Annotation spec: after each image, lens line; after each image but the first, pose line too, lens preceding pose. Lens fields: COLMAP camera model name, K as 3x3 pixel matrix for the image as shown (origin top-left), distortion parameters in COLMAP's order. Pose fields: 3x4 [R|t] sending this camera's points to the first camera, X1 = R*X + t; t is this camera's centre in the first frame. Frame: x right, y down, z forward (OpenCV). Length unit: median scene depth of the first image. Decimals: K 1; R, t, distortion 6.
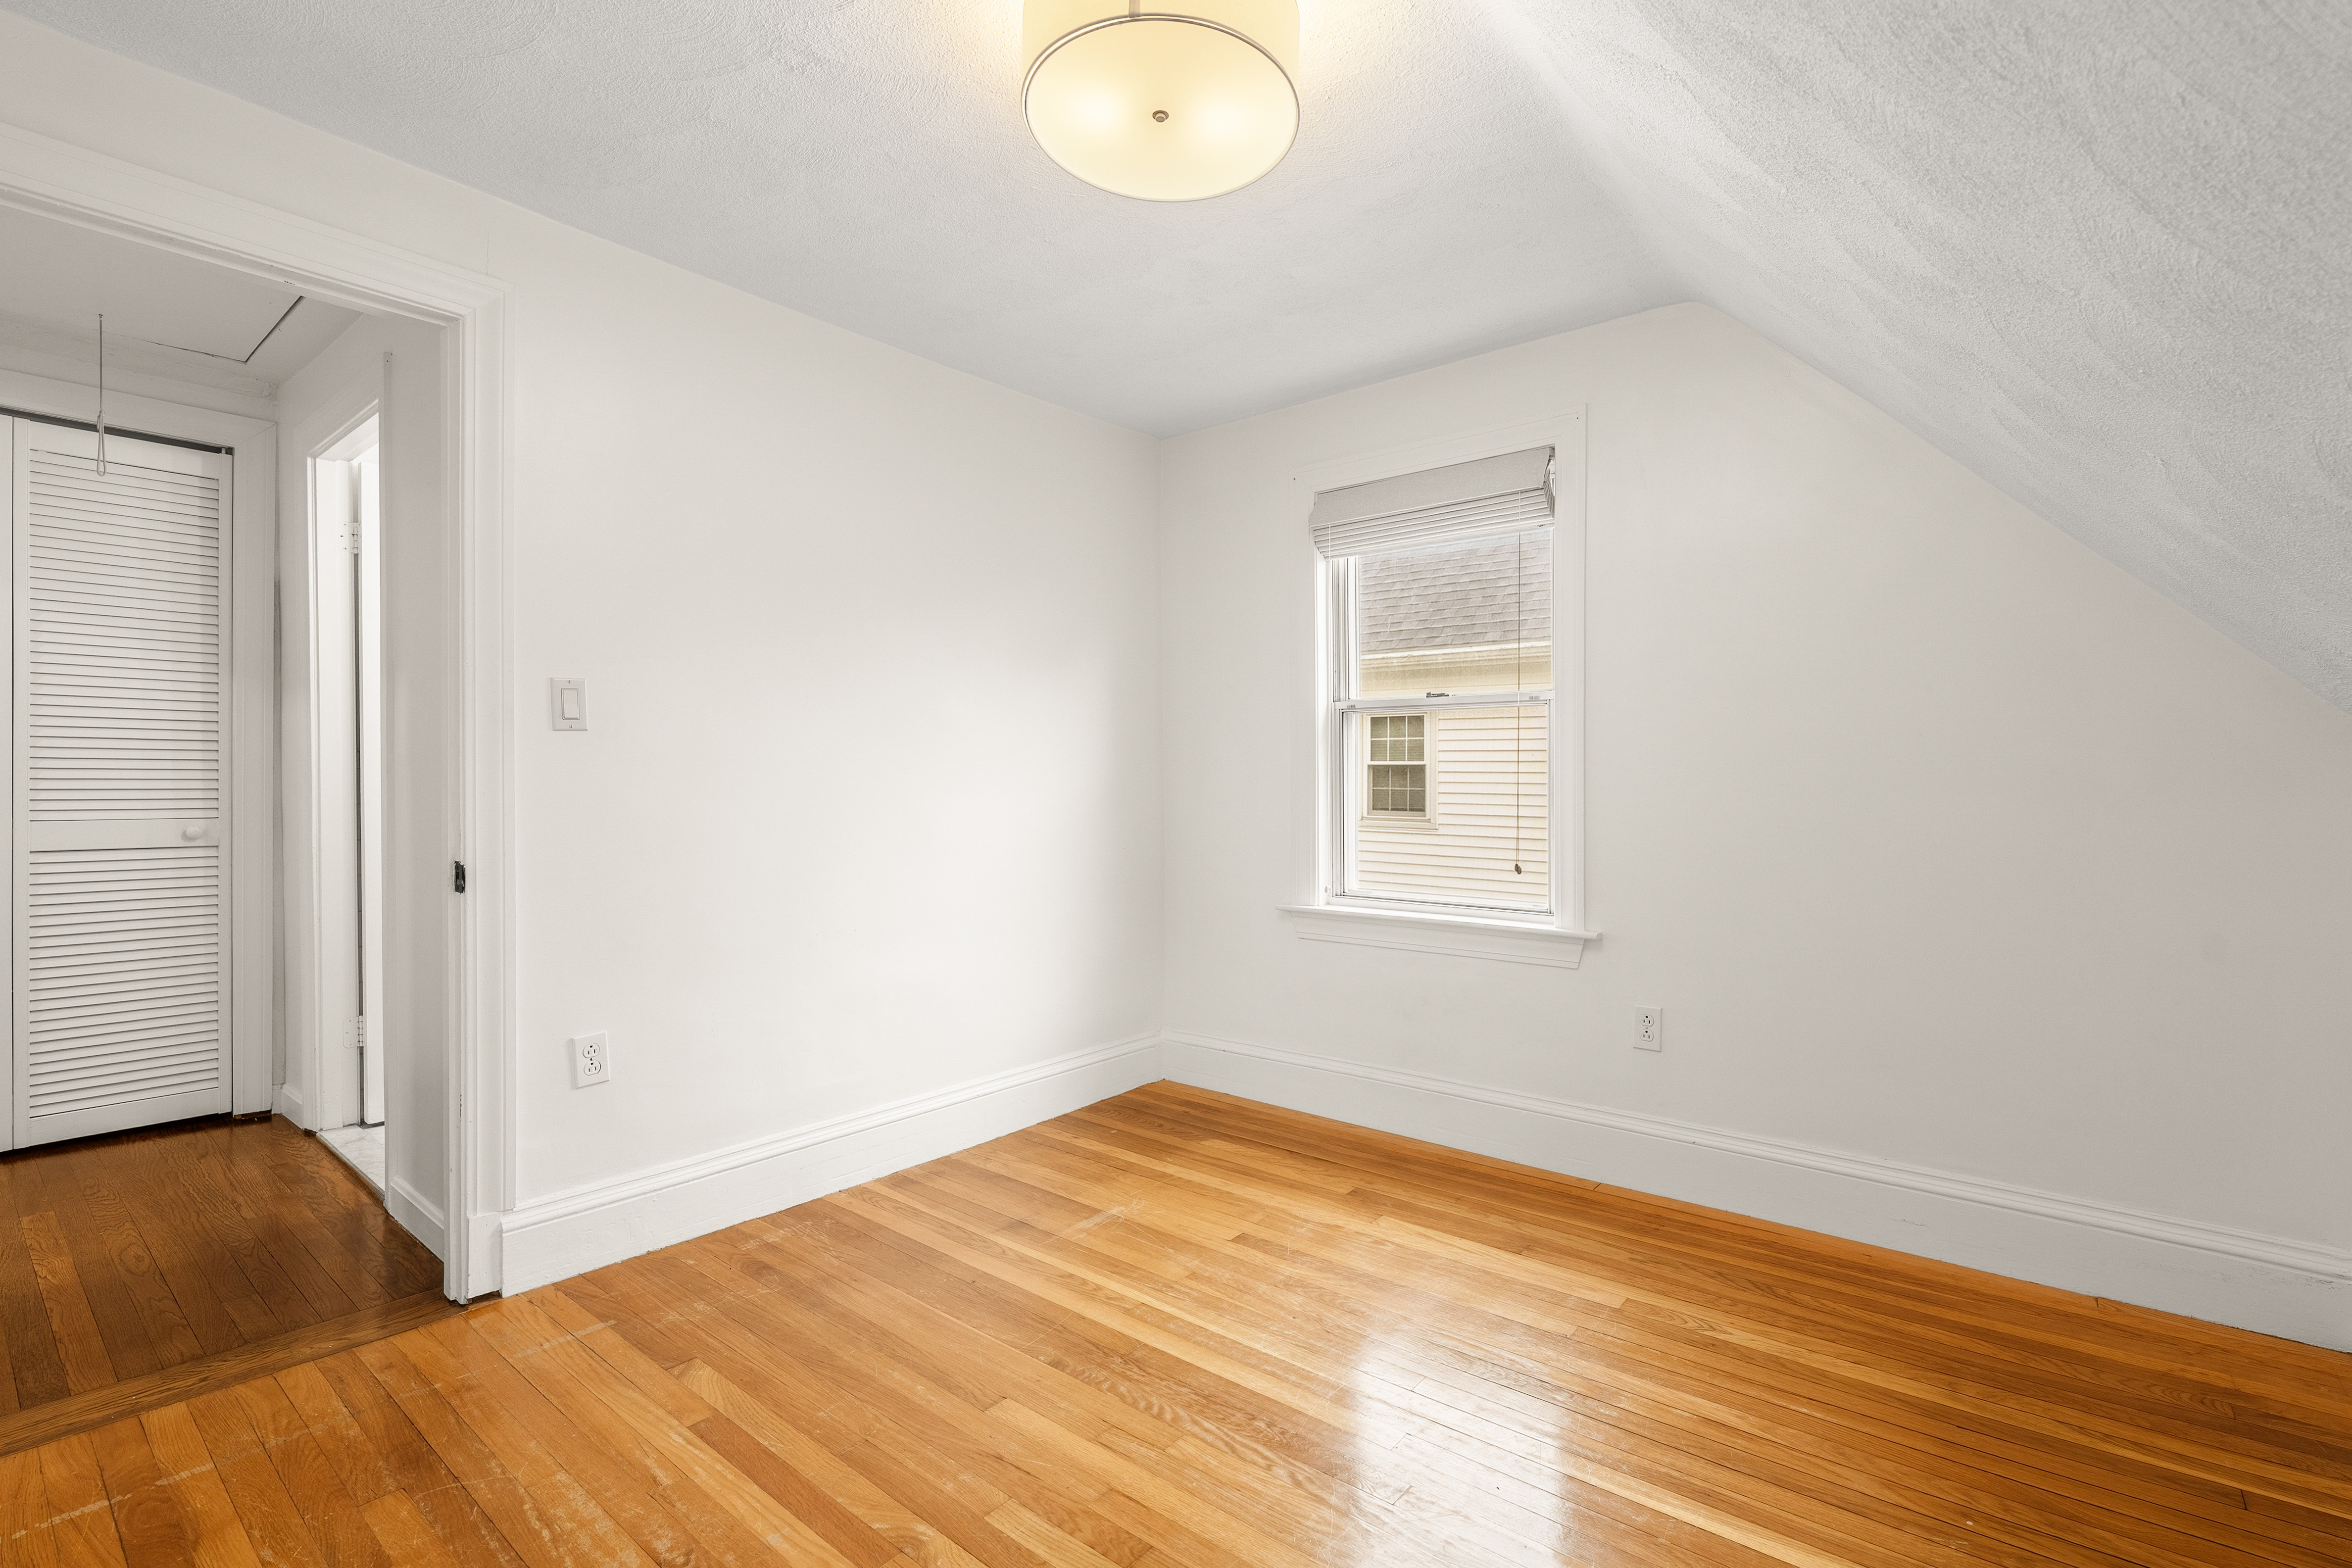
lens RADIAL K [[1062.9, 0, 1183.2], [0, 1062.9, 766.7], [0, 0, 1]] dist [-0.006077, 0.000419]
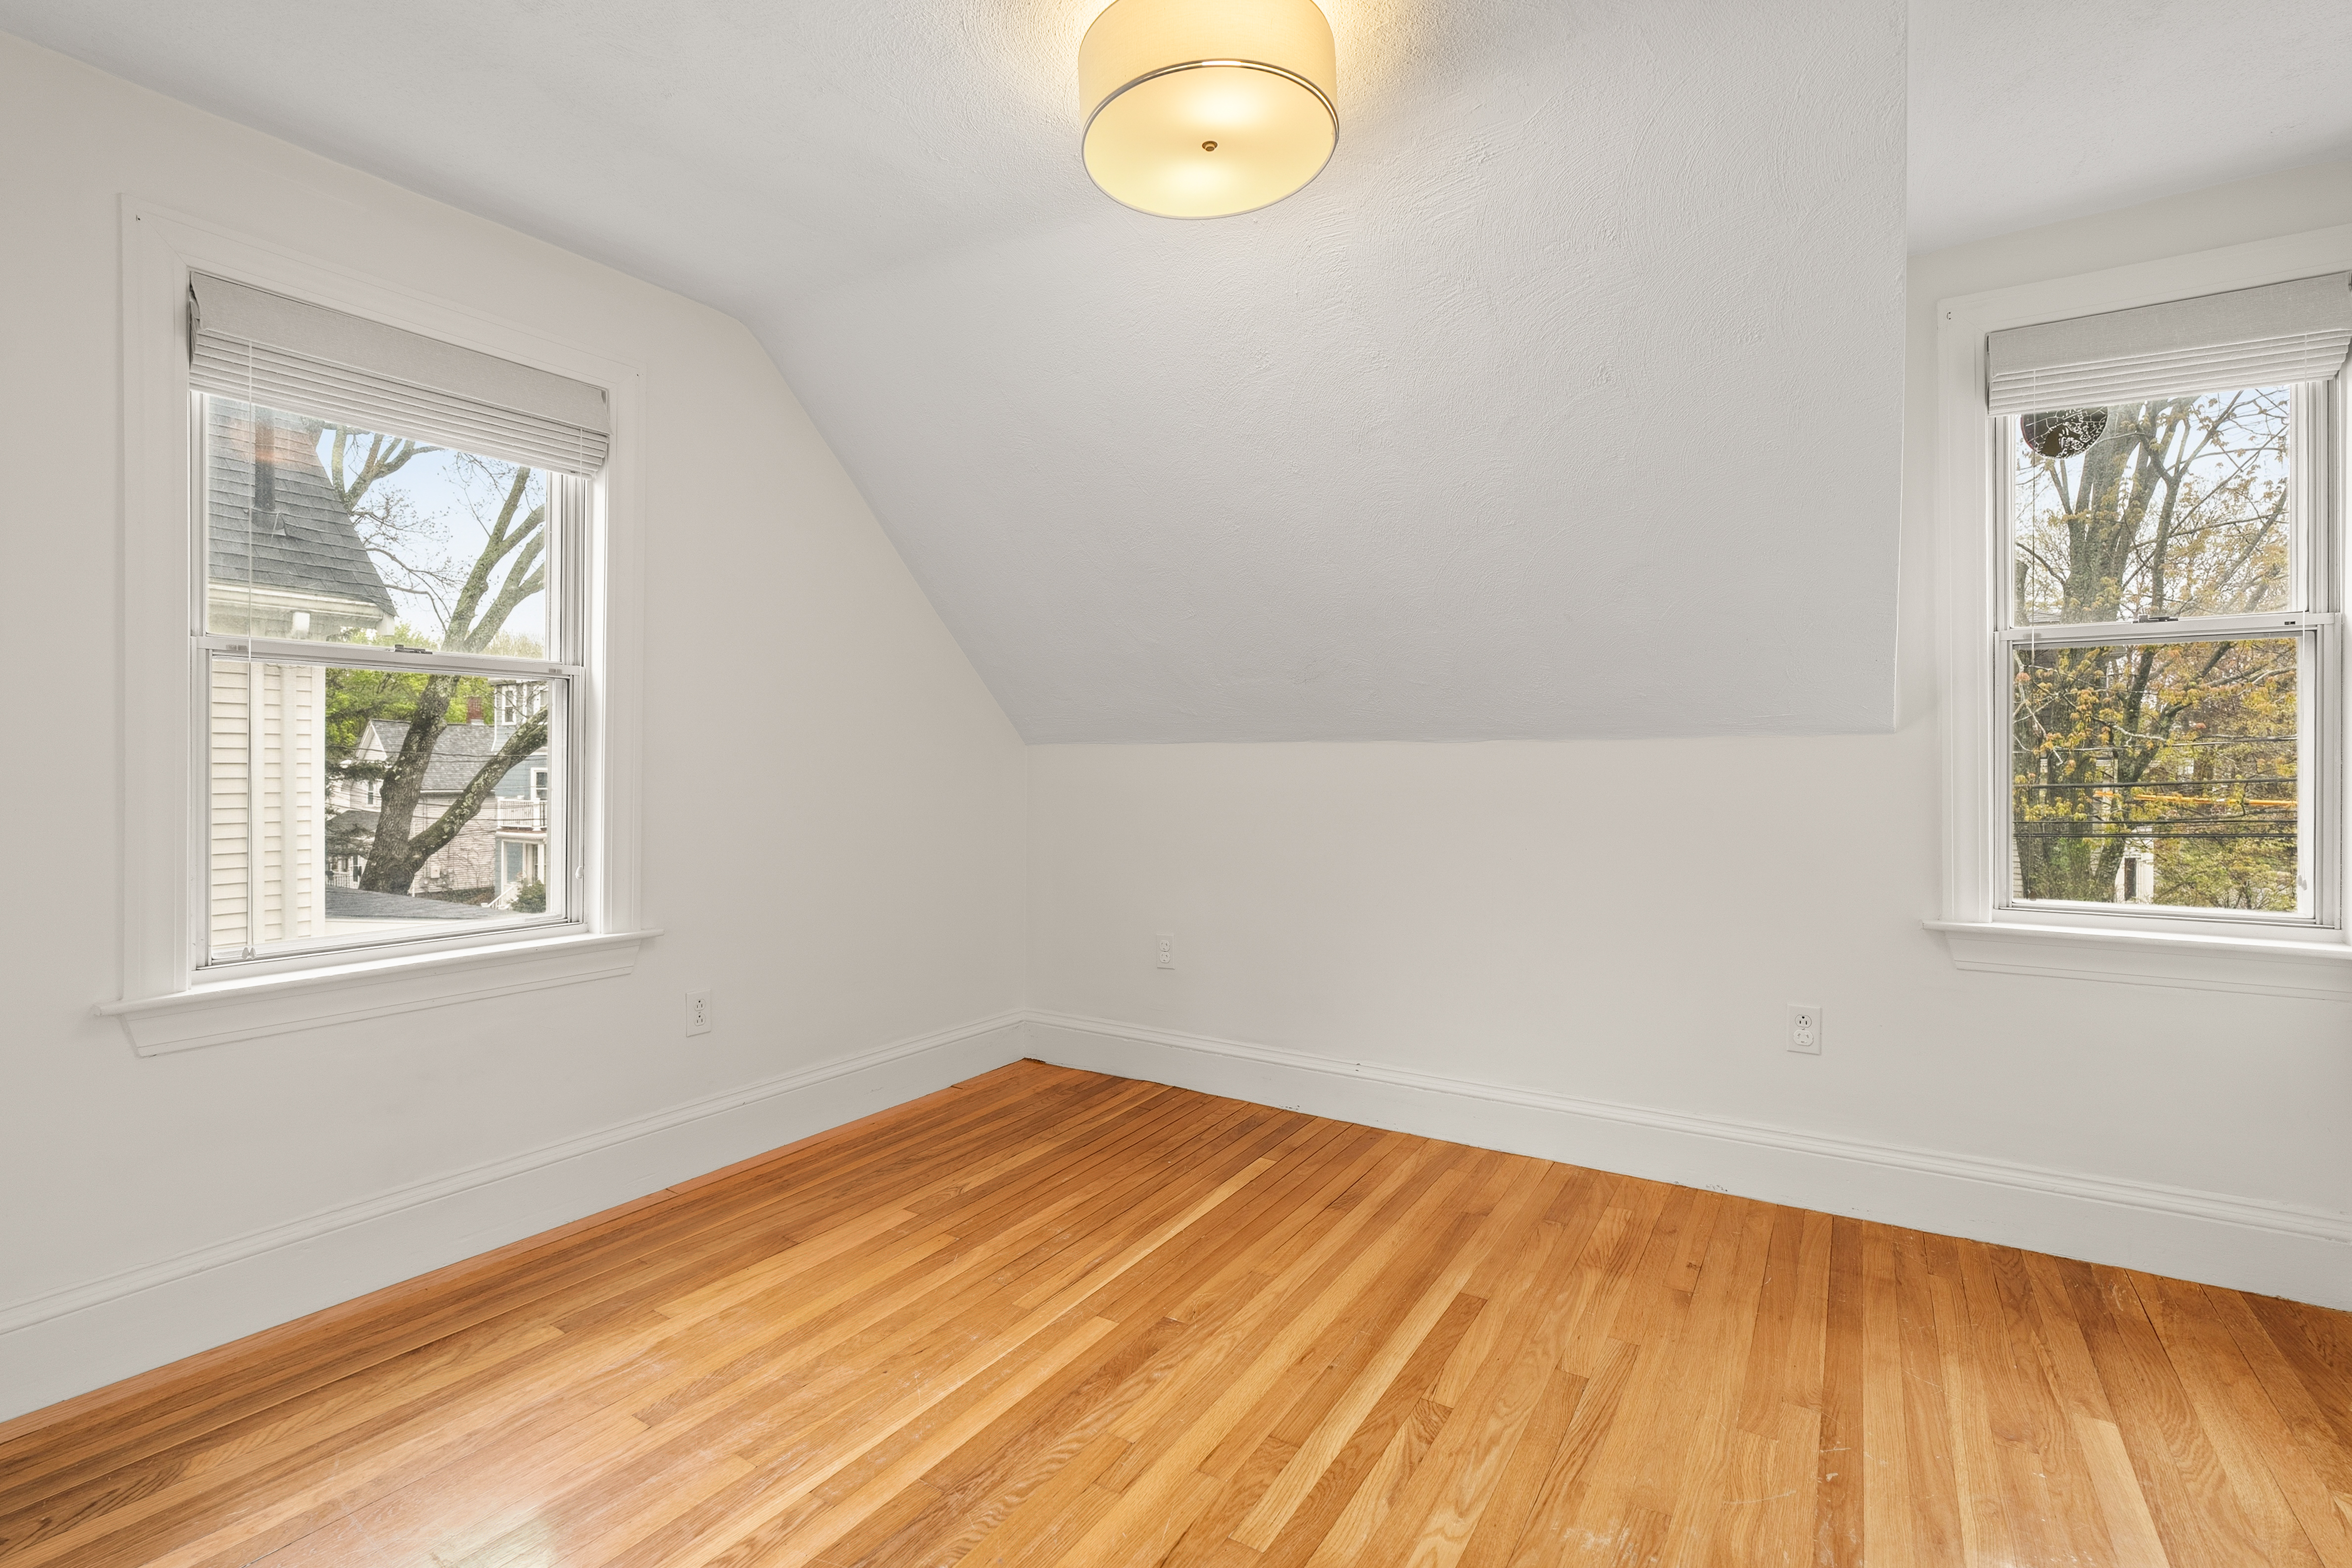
lens RADIAL K [[1062.9, 0, 1183.2], [0, 1062.9, 766.7], [0, 0, 1]] dist [-0.006077, 0.000419]
pose [[-0.117924, -0.001932, 0.993021, -0.743367], [-0.008530, 0.999963, 0.000933, 0.008613], [-0.992986, -0.008360, -0.117936, 0.795268]]
